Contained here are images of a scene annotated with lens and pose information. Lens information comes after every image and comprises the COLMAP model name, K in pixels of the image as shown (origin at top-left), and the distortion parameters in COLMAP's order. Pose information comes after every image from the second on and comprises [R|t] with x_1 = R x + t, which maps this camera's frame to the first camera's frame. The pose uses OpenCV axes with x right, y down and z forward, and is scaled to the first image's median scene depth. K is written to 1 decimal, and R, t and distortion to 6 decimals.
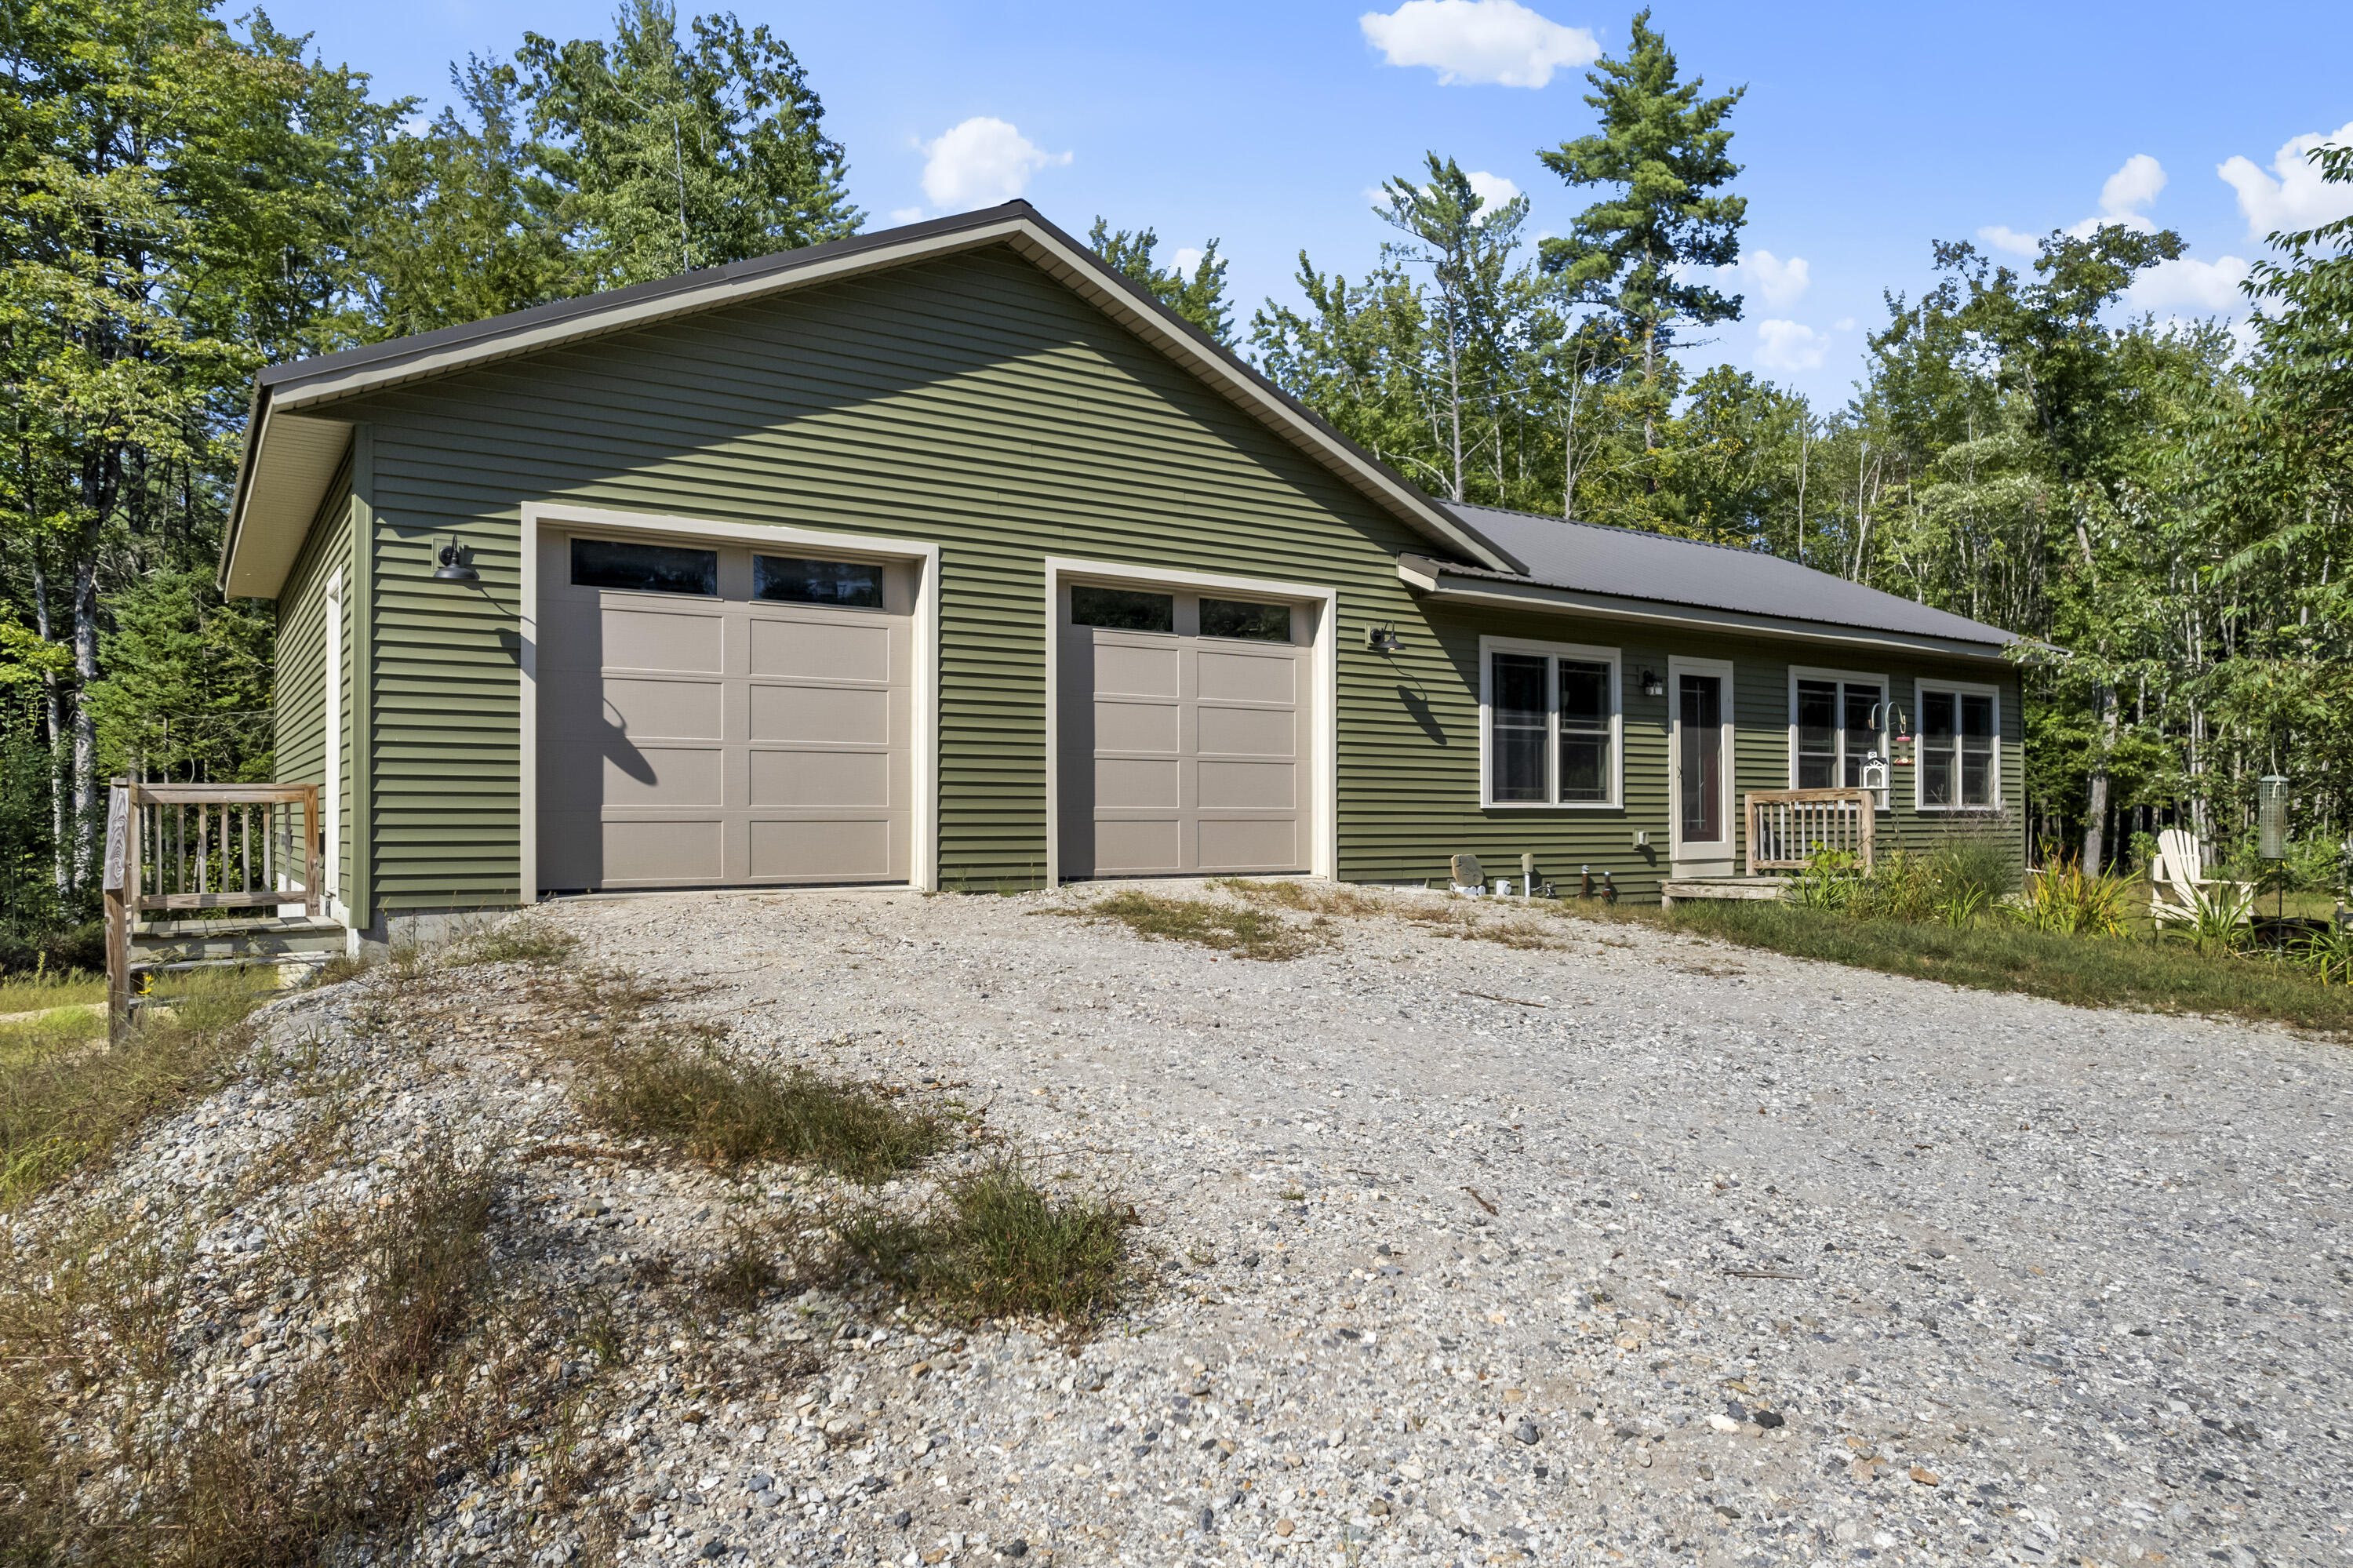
lens RADIAL K [[1514.7, 0, 1178.7], [0, 1514.7, 814.9], [0, 0, 1]] dist [-0.080438, 0.078457]
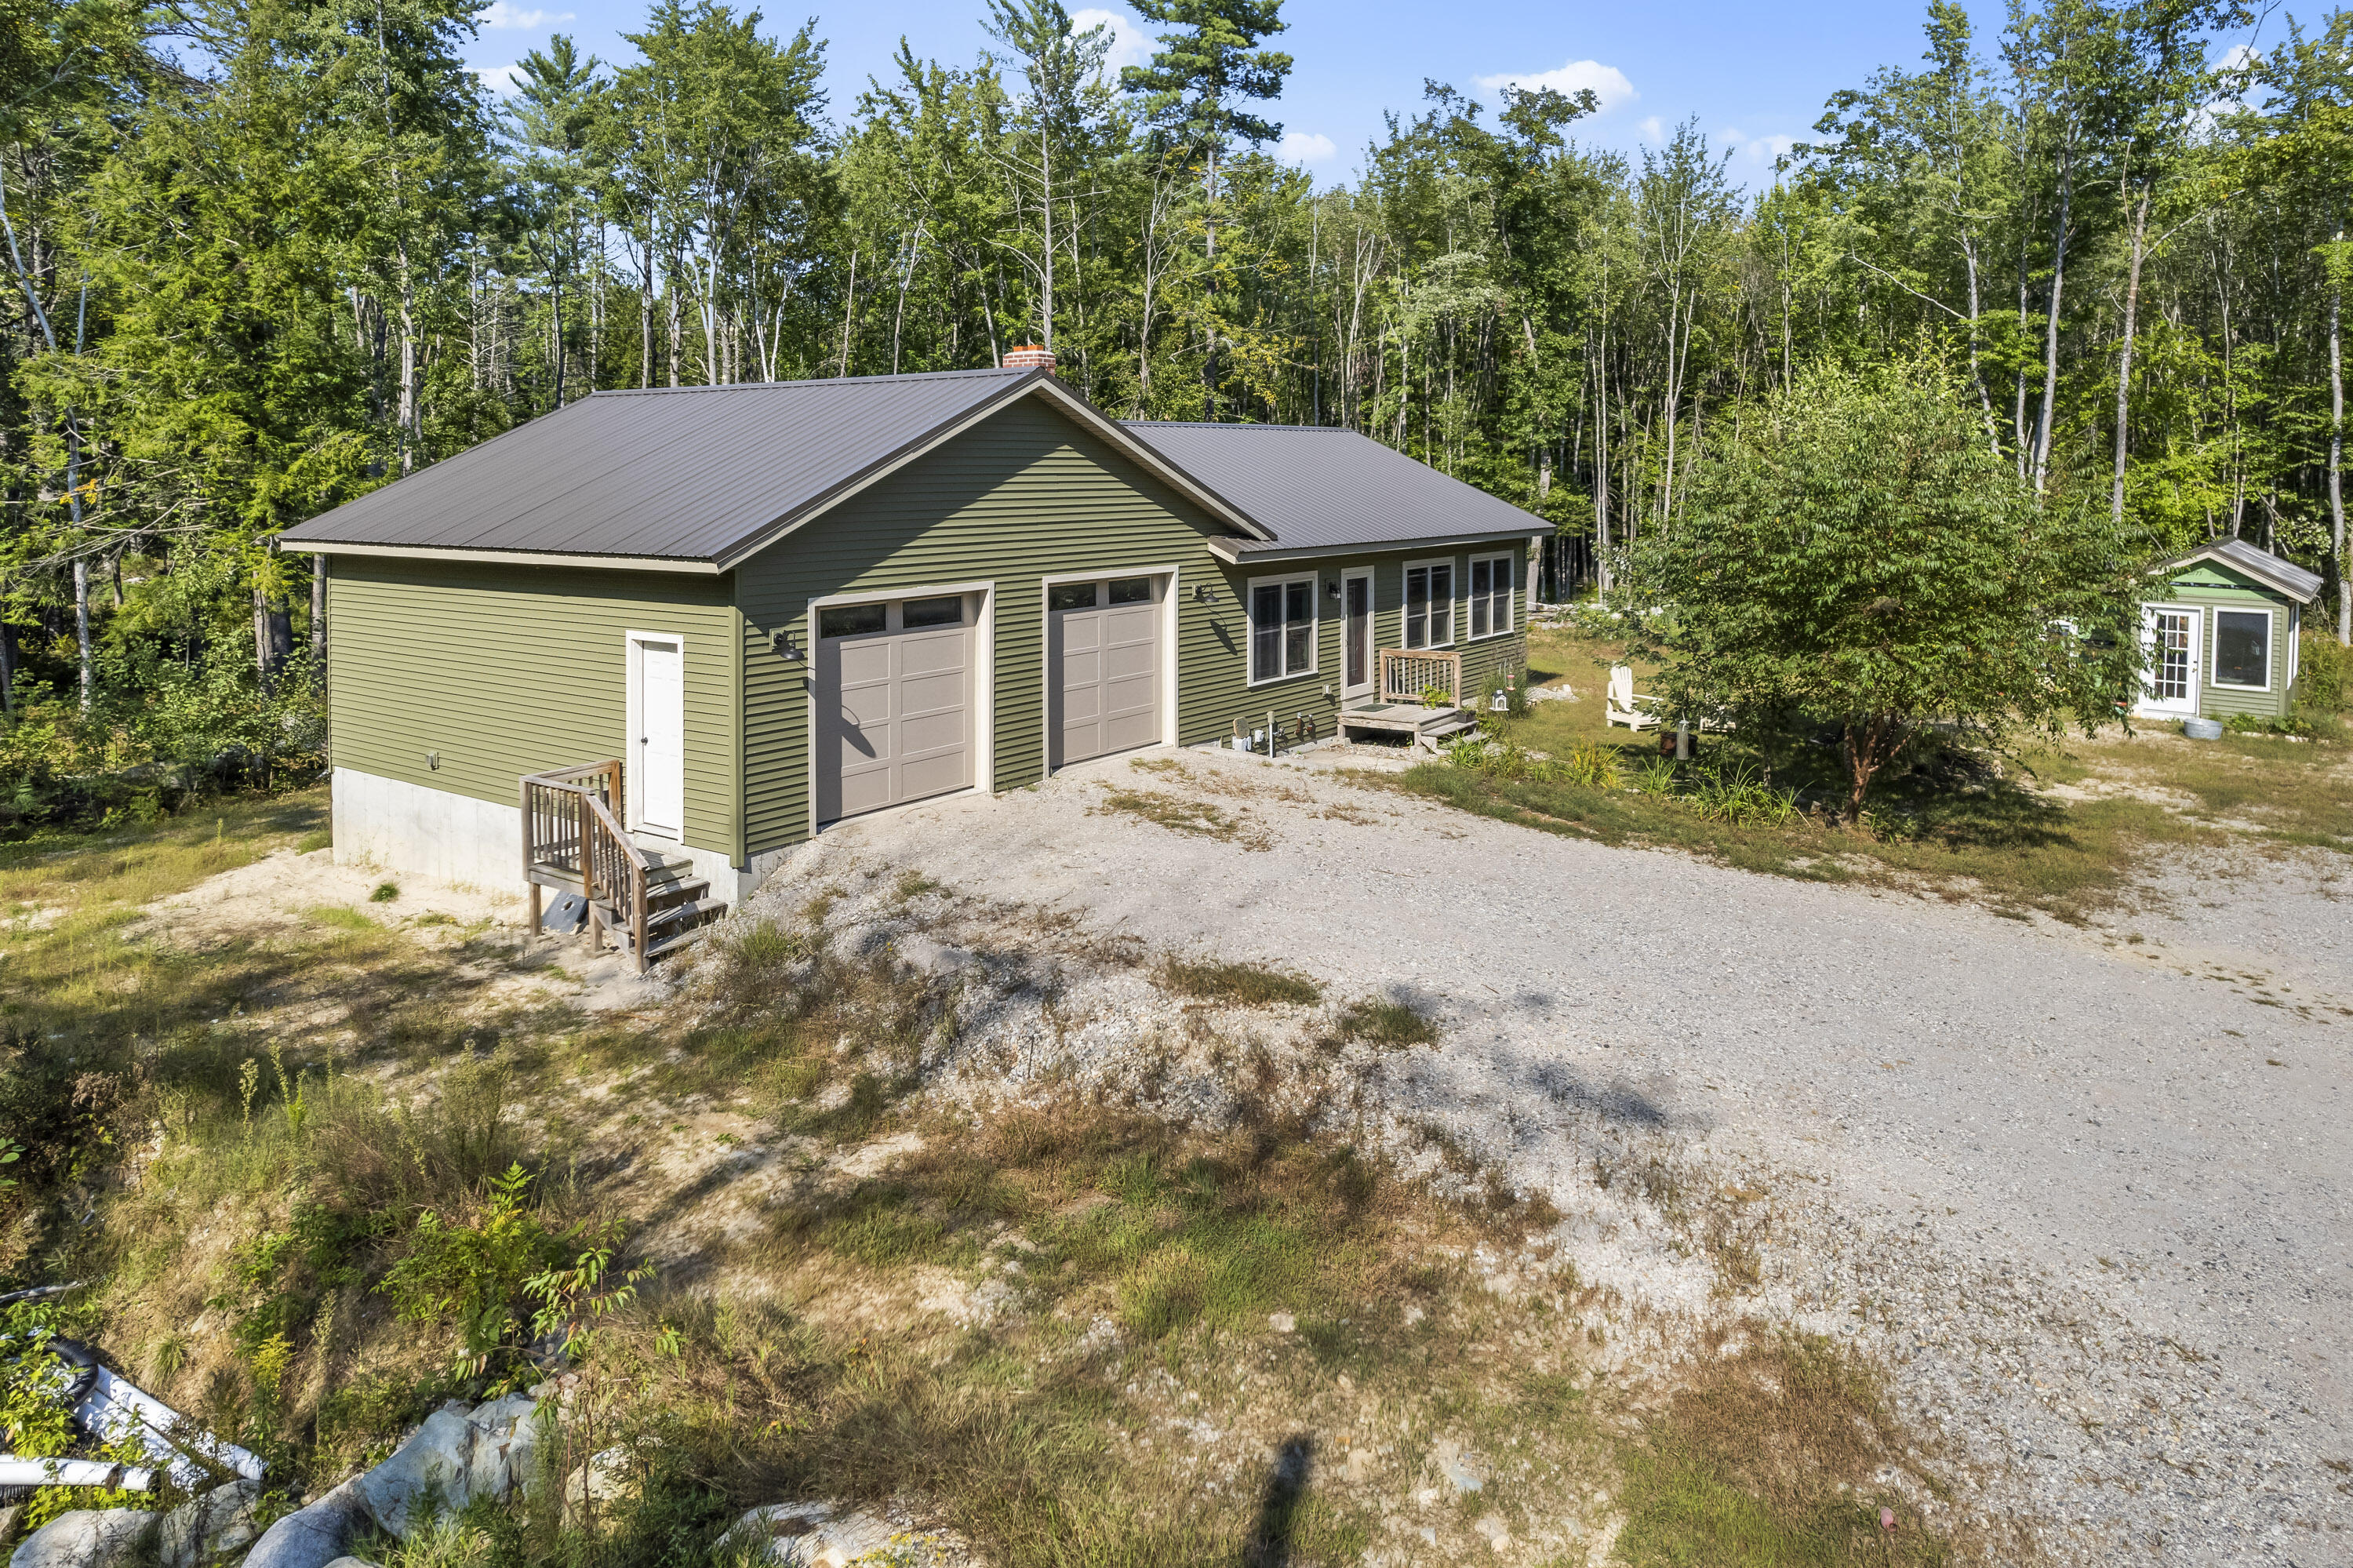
lens RADIAL K [[1568.4, 0, 1176.4], [0, 1568.4, 532.3], [0, 0, 1]] dist [-0.006798, -0.000662]
pose [[0.939661, -0.014767, 0.341789, -0.372437], [0.000369, 0.999111, 0.042151, -0.203906], [-0.342108, -0.039482, 0.938831, -0.446350]]
